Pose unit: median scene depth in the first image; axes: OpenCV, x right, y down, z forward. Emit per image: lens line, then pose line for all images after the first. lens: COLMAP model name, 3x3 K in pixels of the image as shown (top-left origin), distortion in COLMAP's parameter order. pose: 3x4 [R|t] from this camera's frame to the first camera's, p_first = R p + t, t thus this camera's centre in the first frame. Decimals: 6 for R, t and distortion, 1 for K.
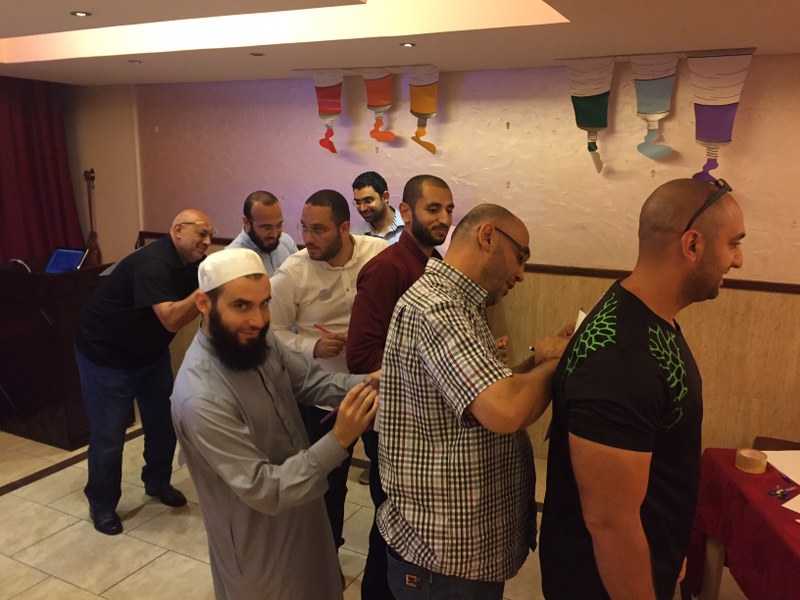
lens RADIAL K [[691.4, 0, 403.9], [0, 691.4, 297.0], [0, 0, 1]] dist [0.076402, -0.126833]
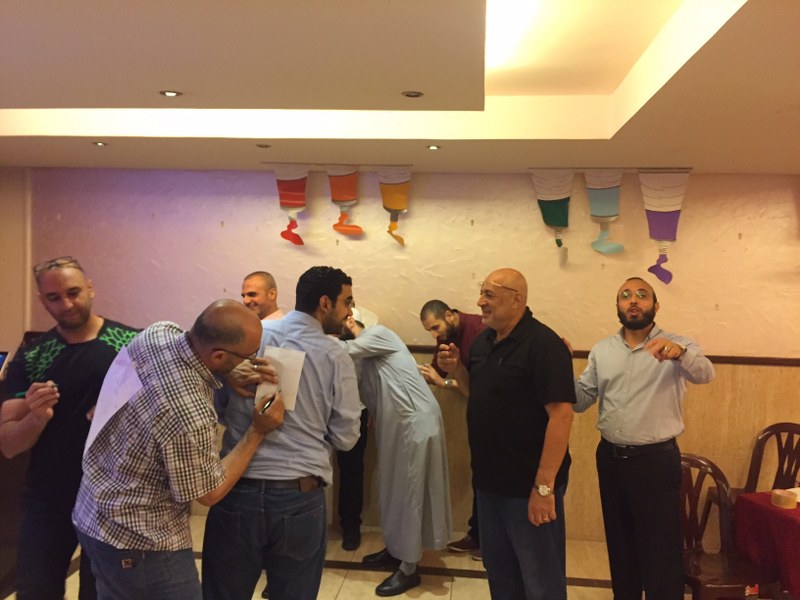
lens RADIAL K [[691.4, 0, 403.9], [0, 691.4, 297.0], [0, 0, 1]] dist [0.076402, -0.126833]
pose [[0.937118, -0.008373, 0.348912, -0.334947], [0.057156, 0.989897, -0.129758, 0.005798], [-0.344301, 0.141541, 0.928129, 0.035738]]
